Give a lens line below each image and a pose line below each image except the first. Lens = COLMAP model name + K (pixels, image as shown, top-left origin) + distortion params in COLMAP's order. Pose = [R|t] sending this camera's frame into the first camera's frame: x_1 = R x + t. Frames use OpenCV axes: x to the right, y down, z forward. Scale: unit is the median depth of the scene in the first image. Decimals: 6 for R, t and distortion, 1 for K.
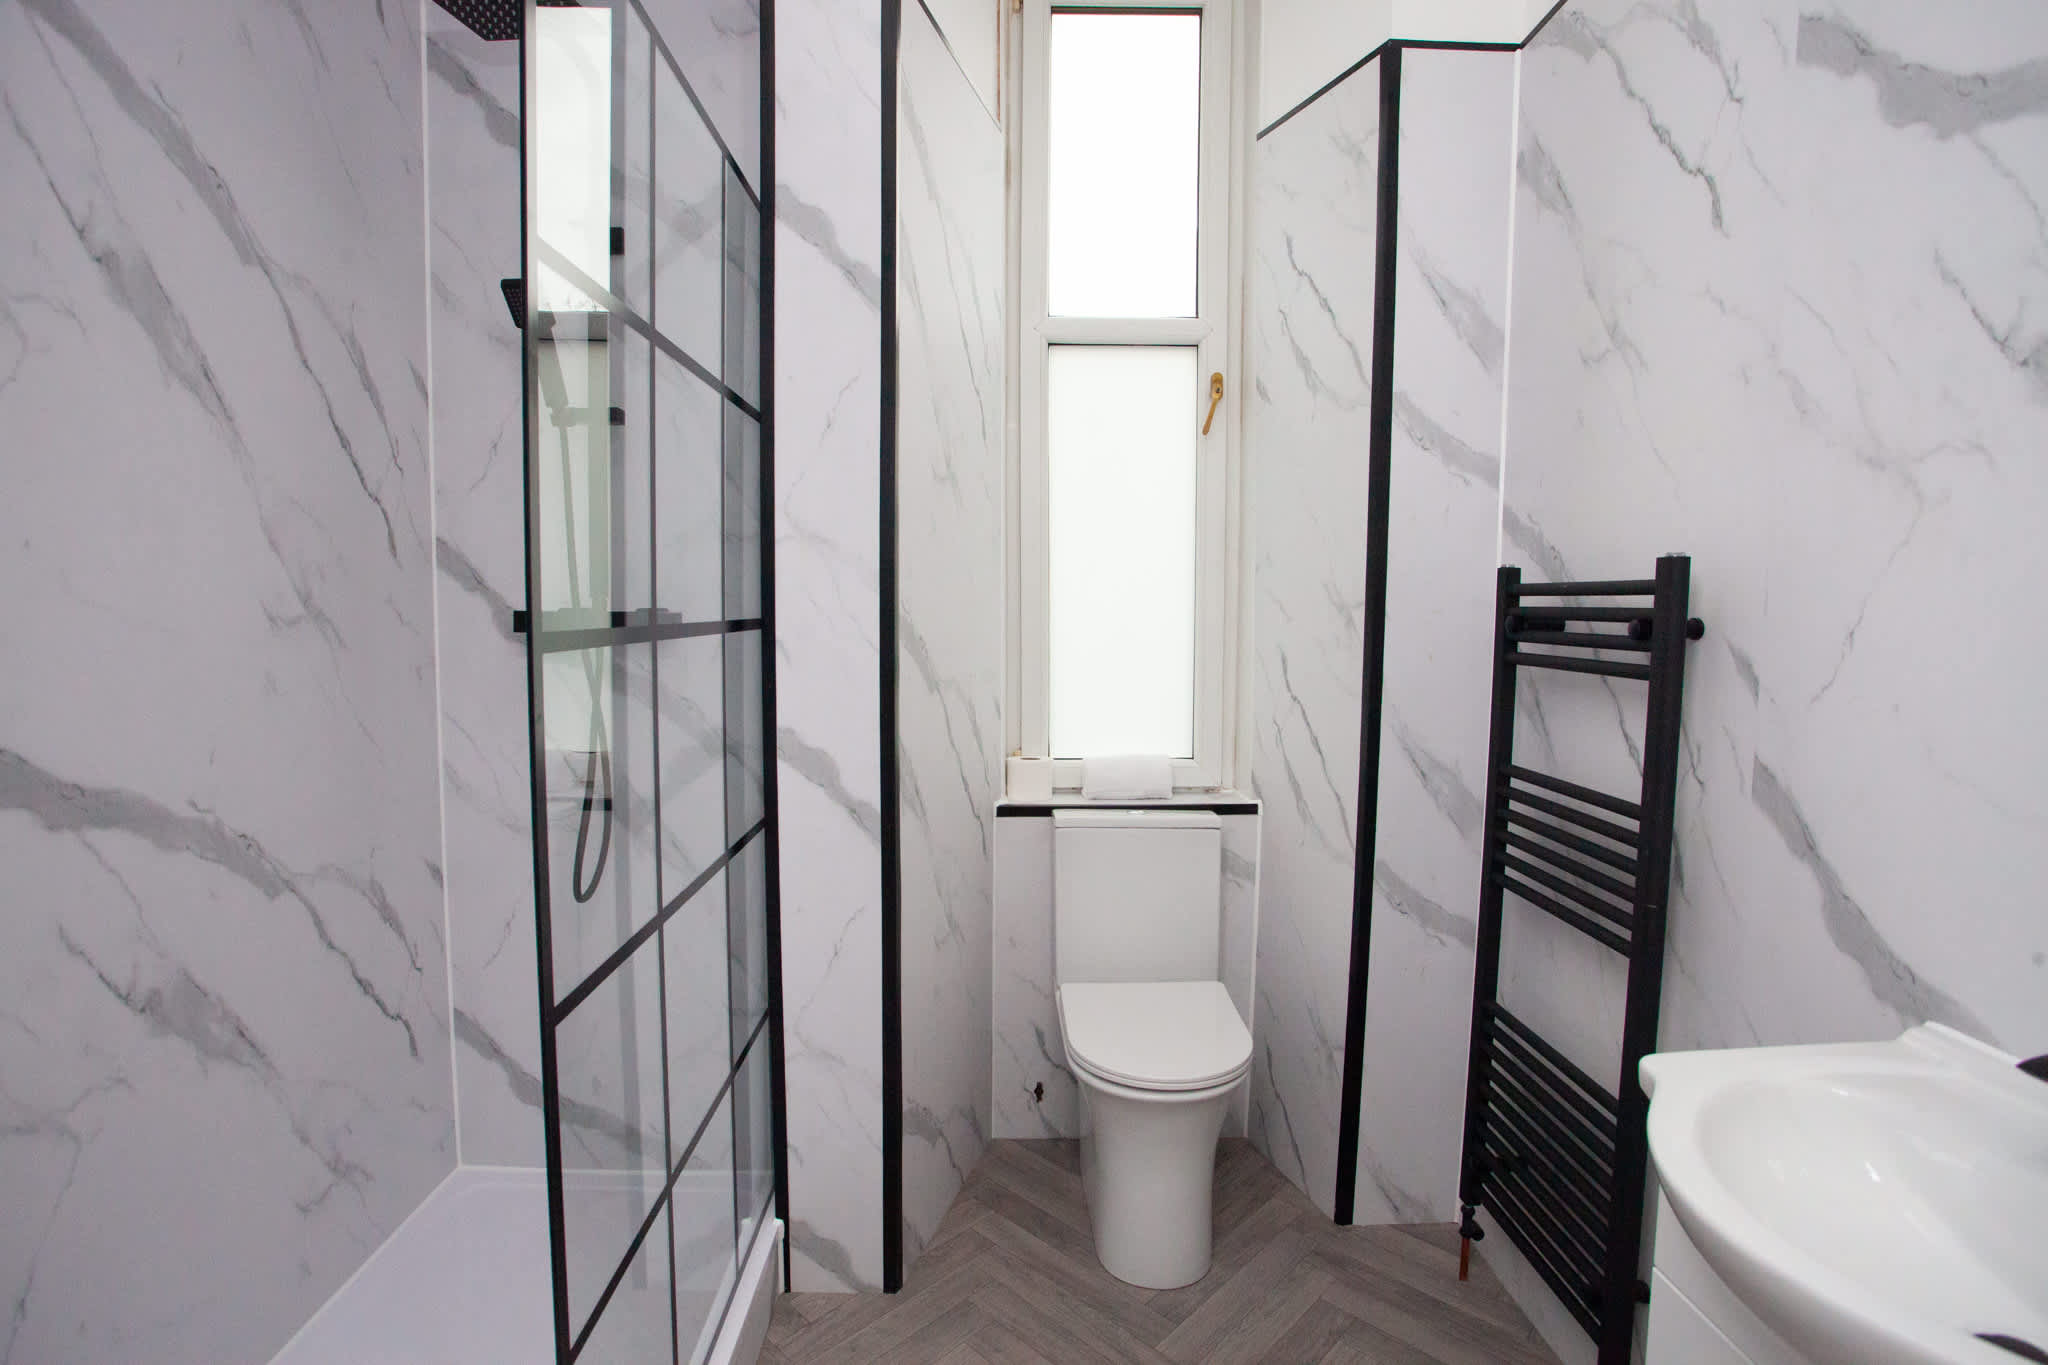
lens RADIAL K [[1018.0, 0, 1024.0], [0, 1018.0, 682.5], [0, 0, 1]] dist [-0.055715, 0.026086]
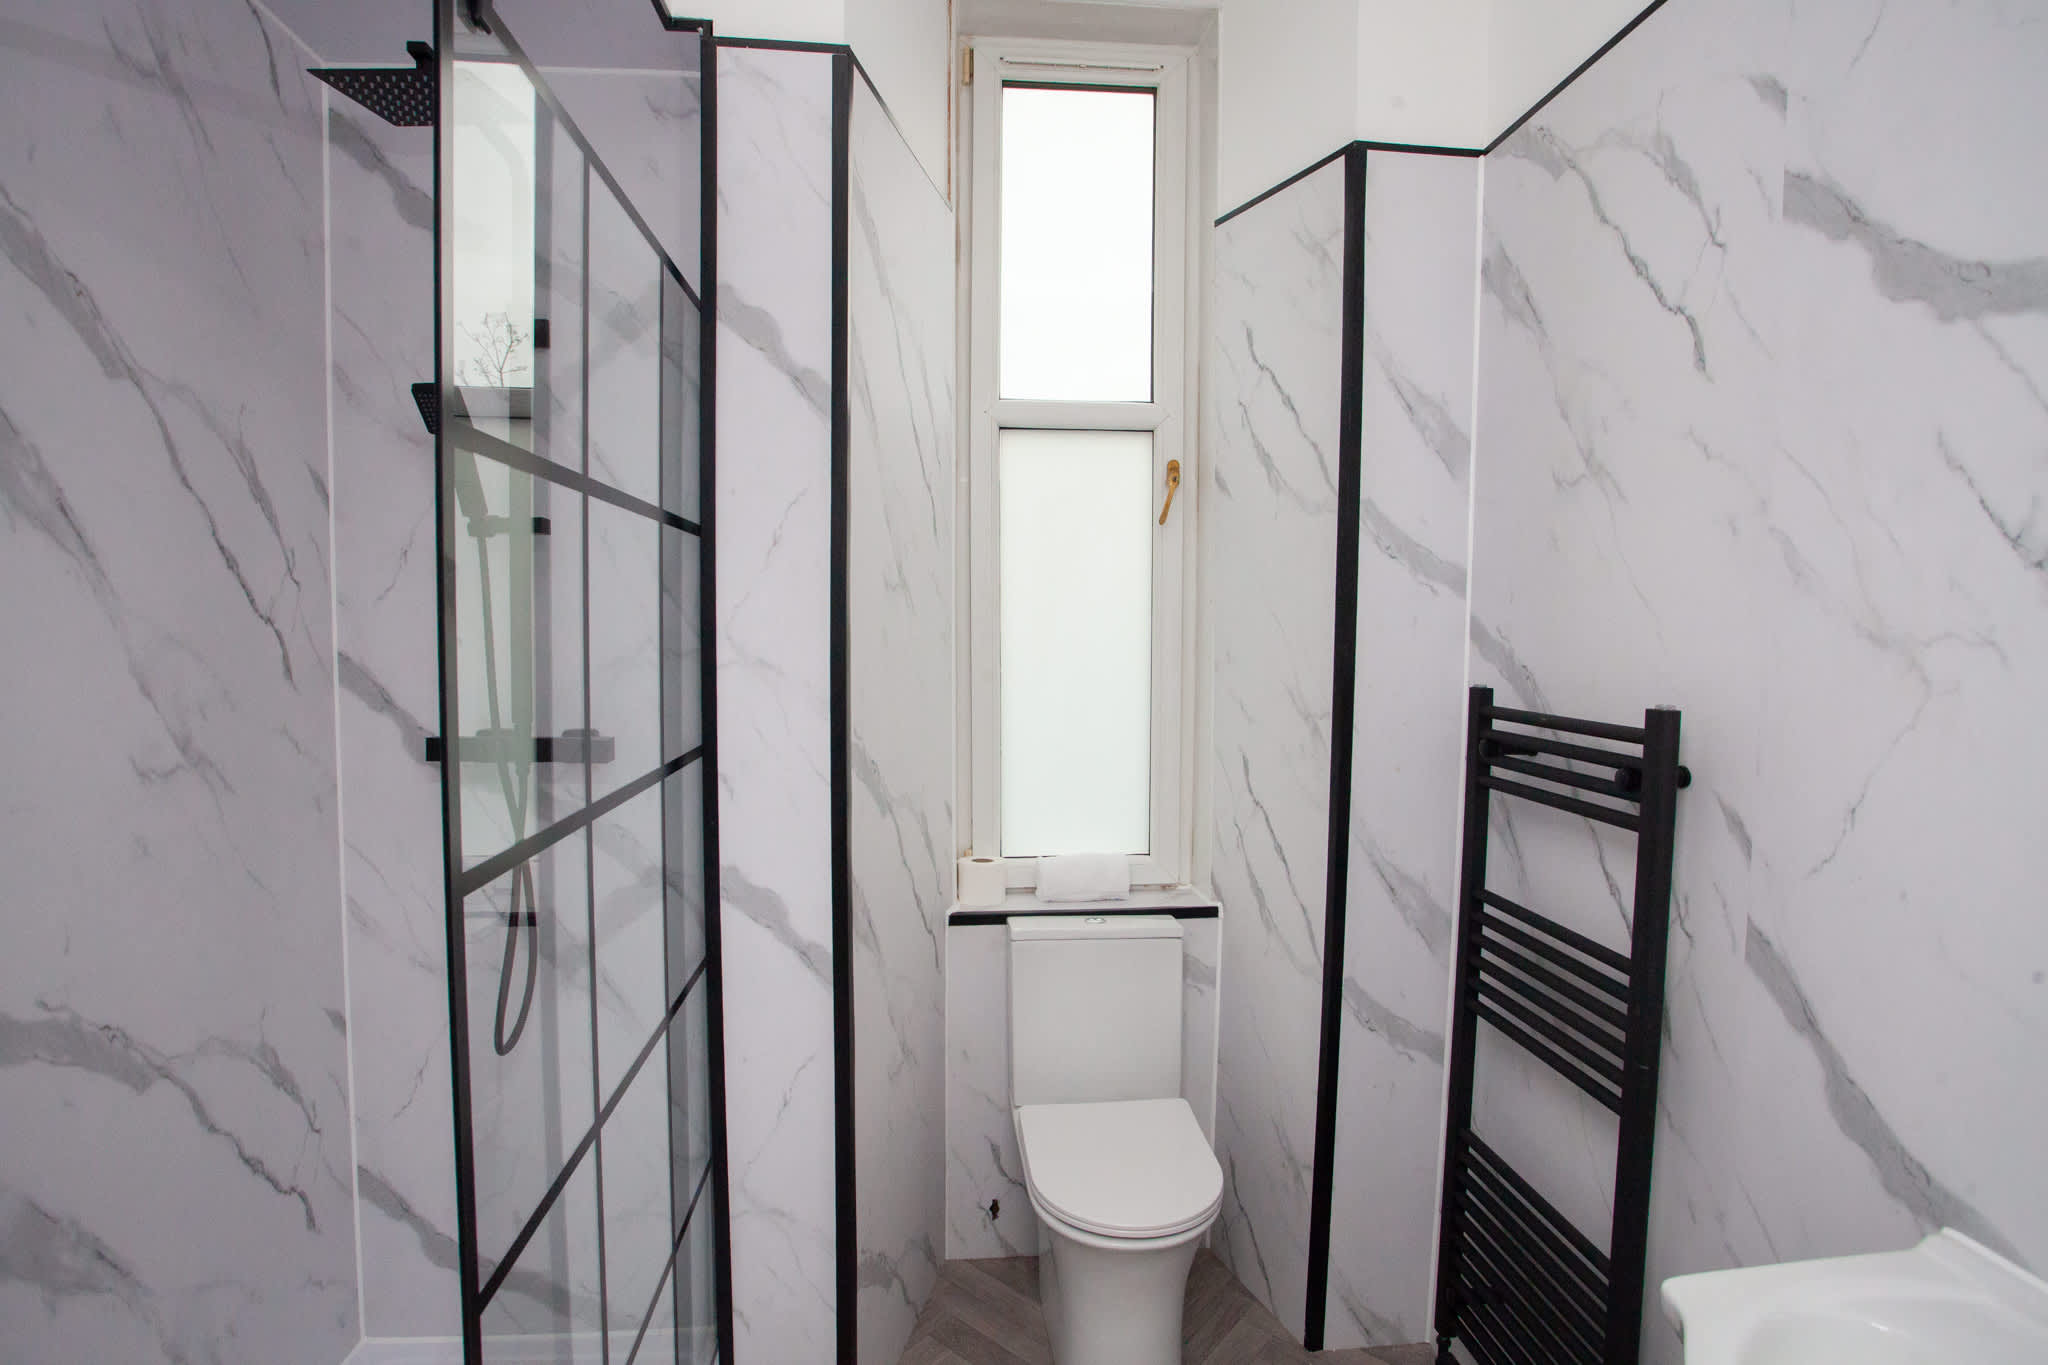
lens RADIAL K [[1018.0, 0, 1024.0], [0, 1018.0, 682.5], [0, 0, 1]] dist [-0.055715, 0.026086]
pose [[0.997518, -0.004187, 0.070281, -0.029707], [0.005289, 0.999866, -0.015492, -0.105687], [-0.070206, 0.015826, 0.997407, 0.053608]]
